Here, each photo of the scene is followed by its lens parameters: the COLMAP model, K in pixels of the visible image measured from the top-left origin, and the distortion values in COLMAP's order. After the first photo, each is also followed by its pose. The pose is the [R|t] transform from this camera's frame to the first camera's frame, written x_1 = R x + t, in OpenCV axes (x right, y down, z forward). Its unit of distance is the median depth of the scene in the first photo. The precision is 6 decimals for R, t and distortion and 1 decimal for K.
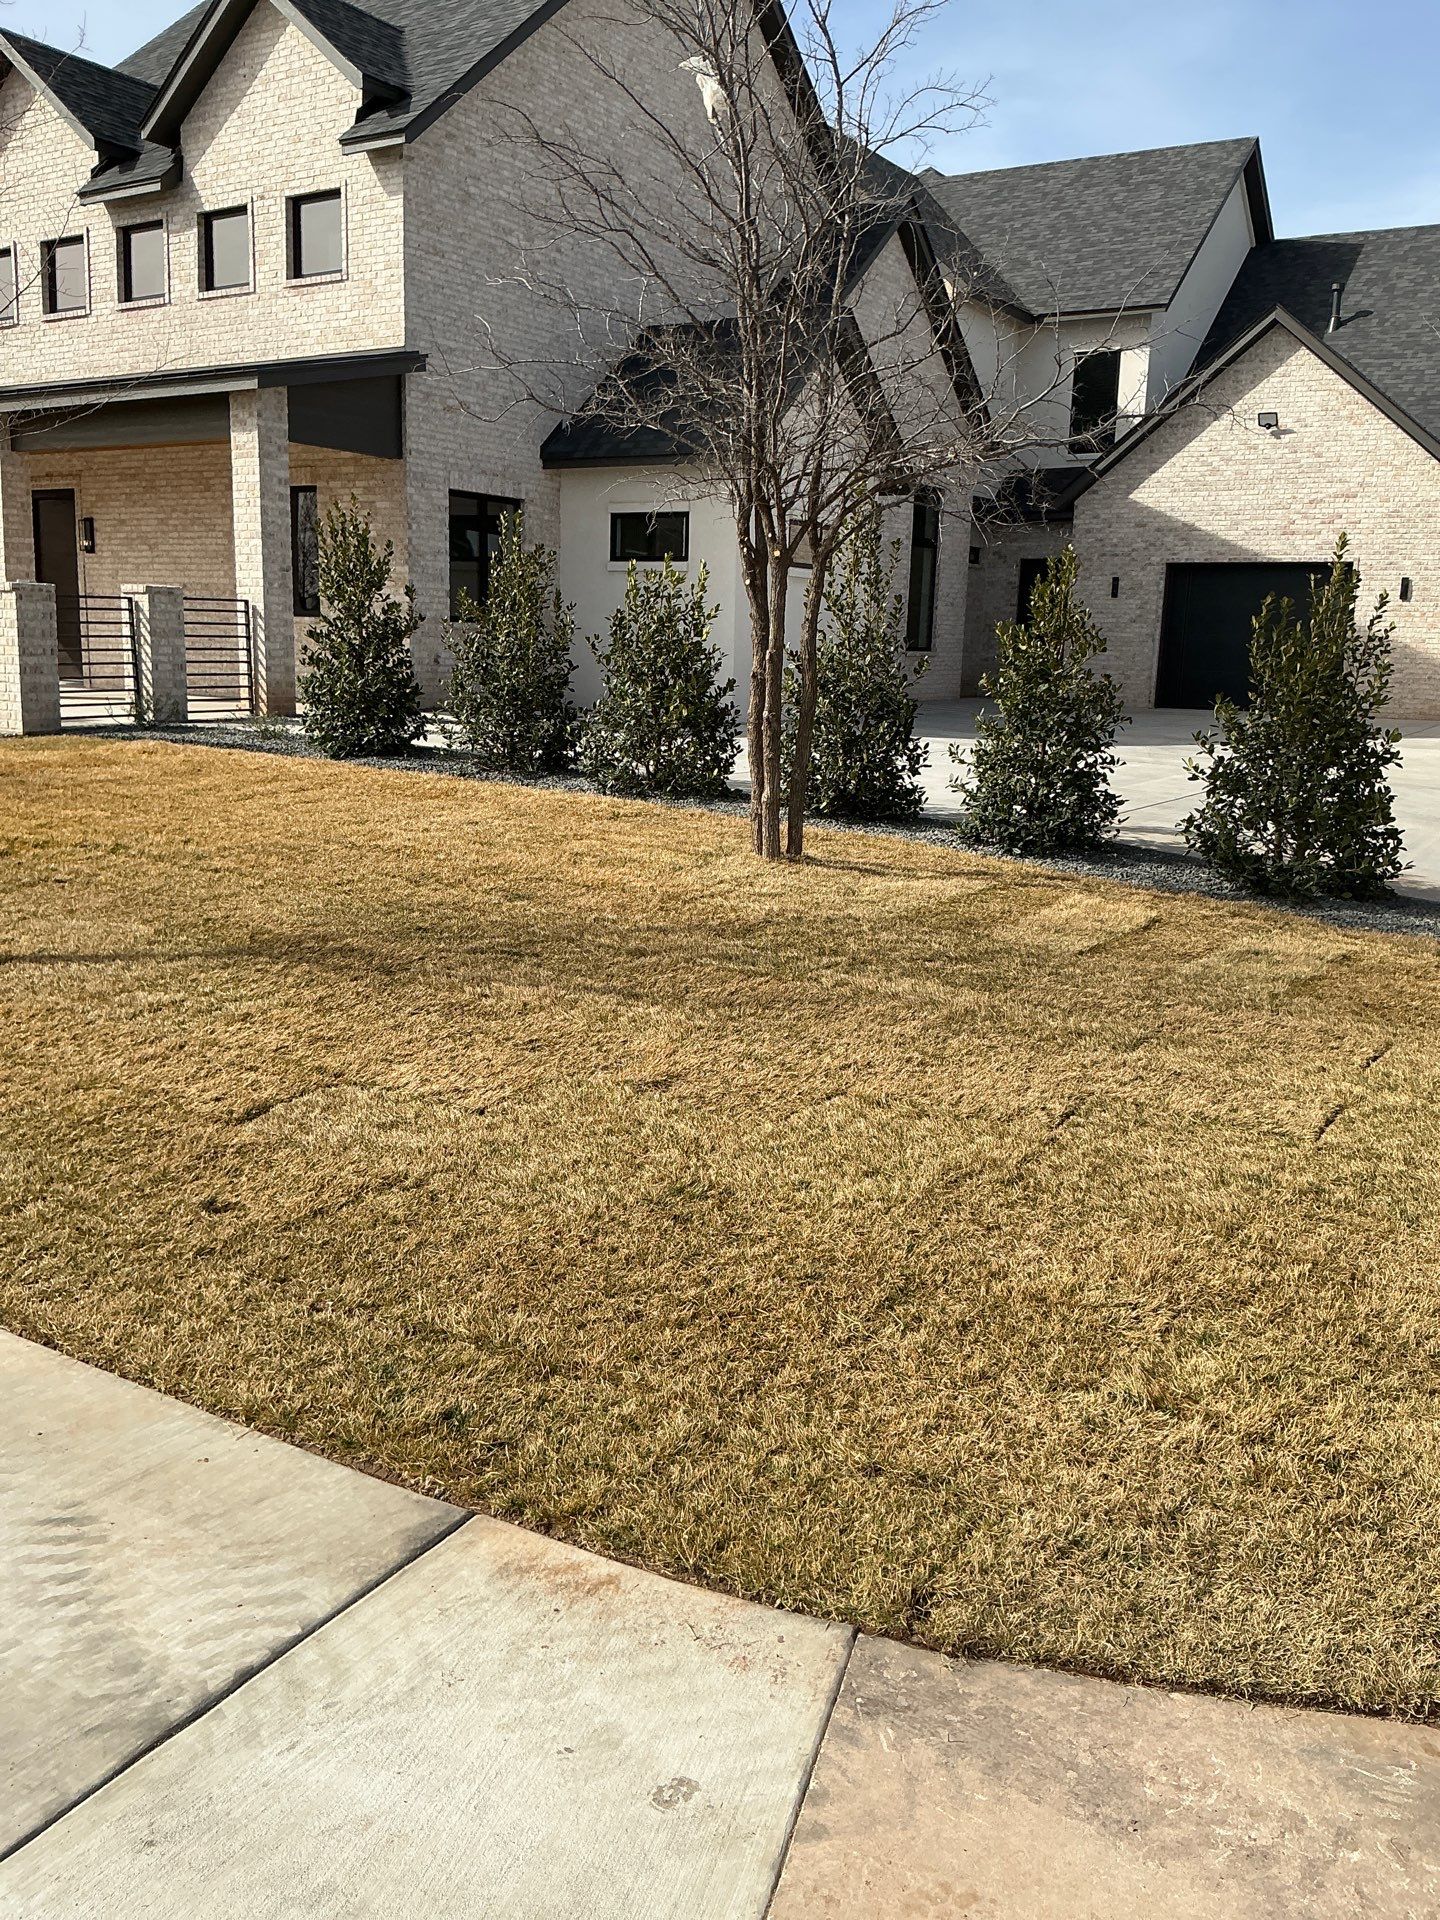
lens RADIAL K [[1580.9, 0, 720.0], [0, 1580.9, 960.0], [0, 0, 1]] dist [0.145280, -0.311310]
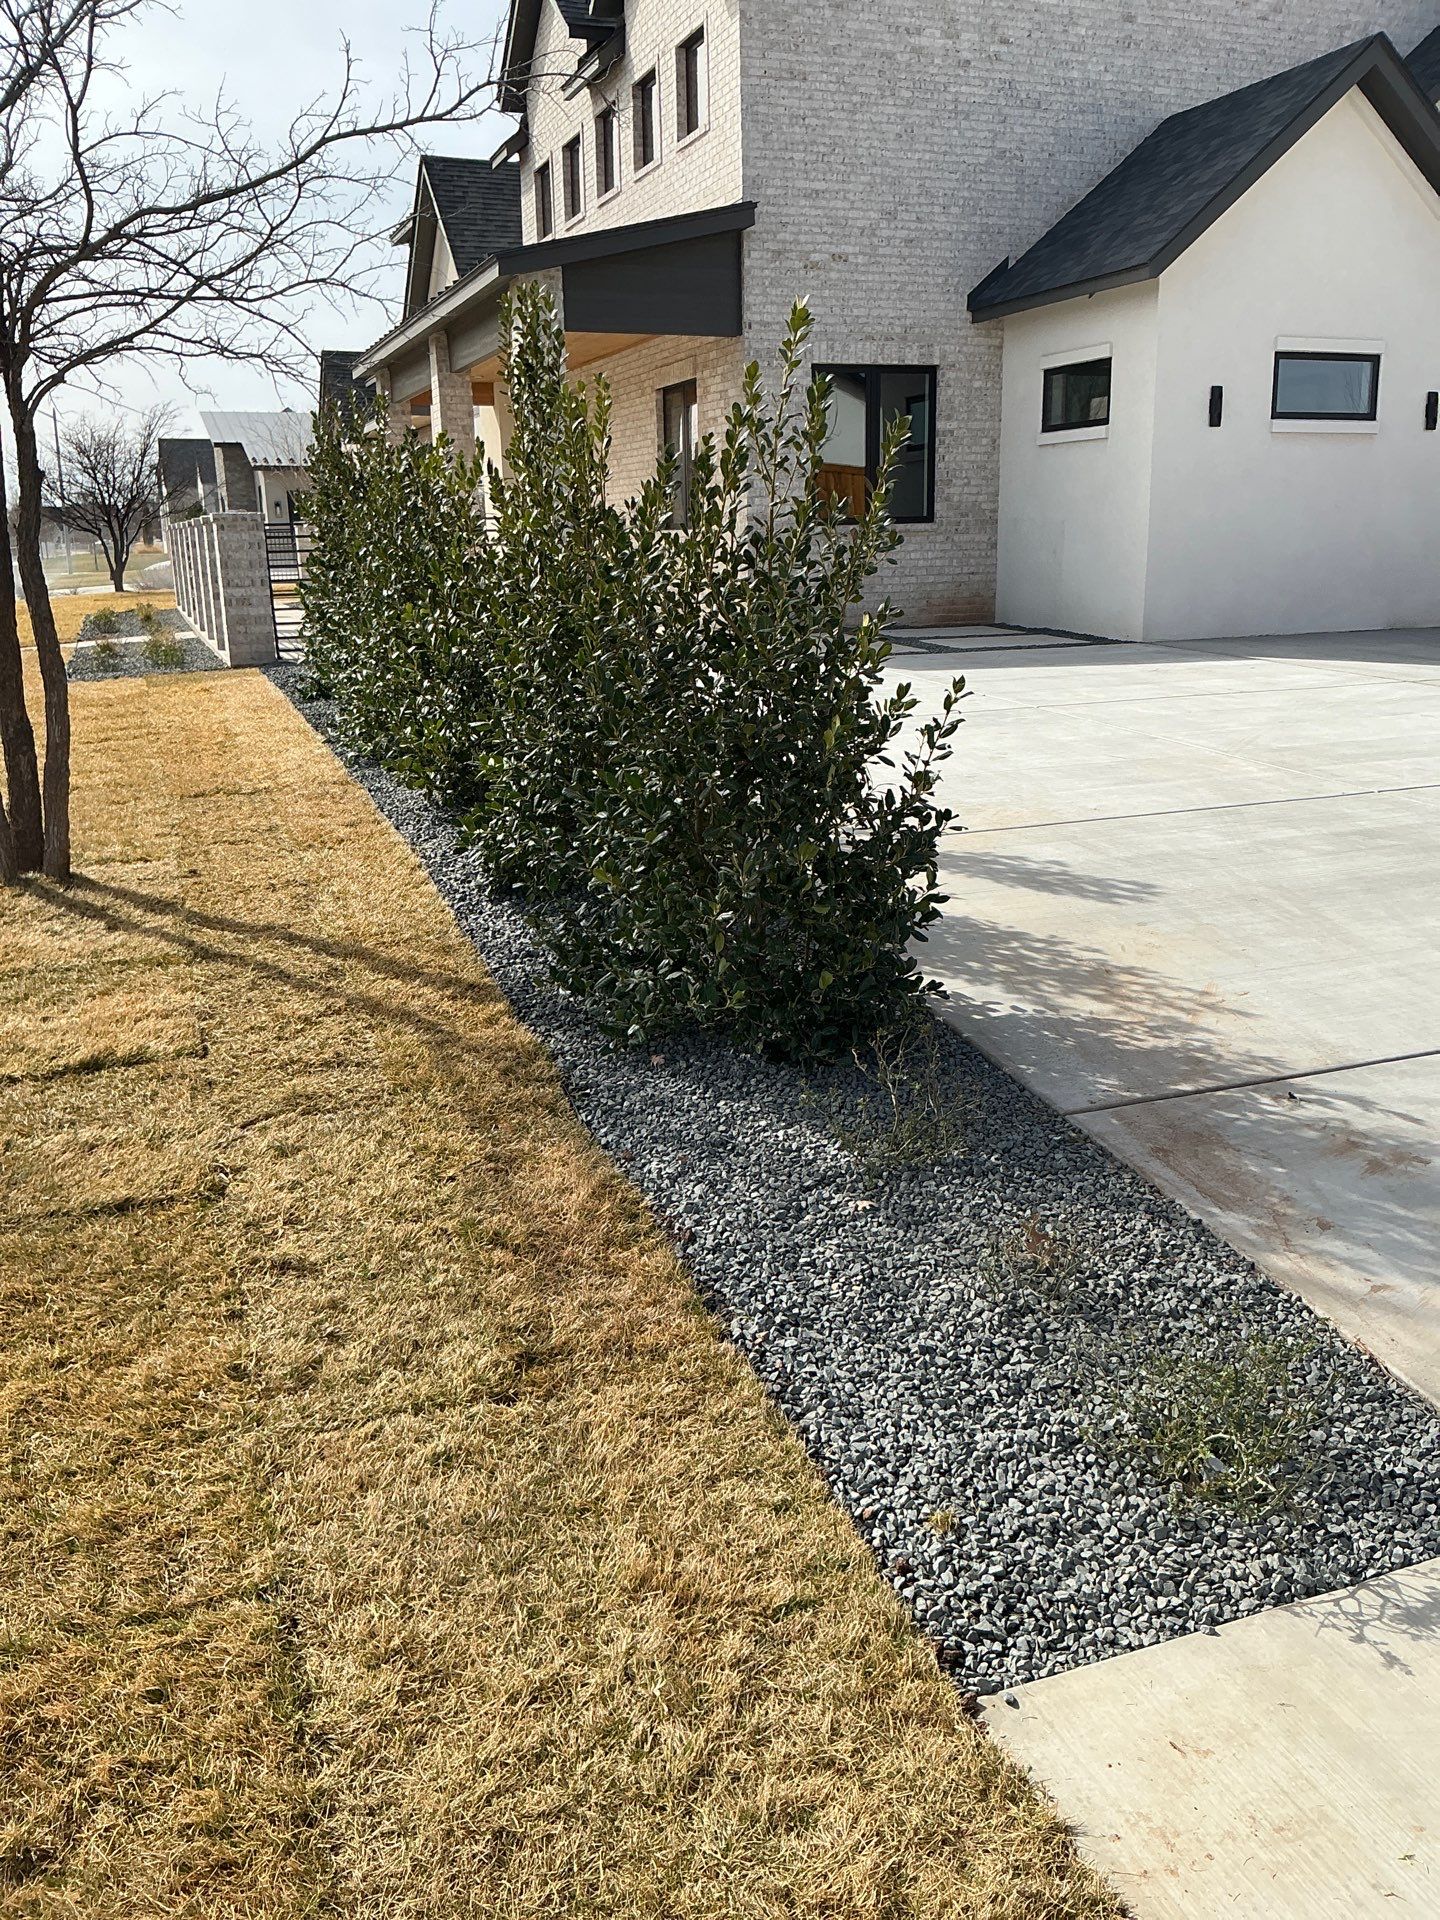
lens RADIAL K [[1580.9, 0, 720.0], [0, 1580.9, 960.0], [0, 0, 1]] dist [0.145280, -0.311310]
pose [[0.788908, 0.115020, -0.603651, 0.326690], [-0.079131, 0.993163, 0.085822, -0.051496], [0.609395, -0.019938, 0.792616, 0.292048]]
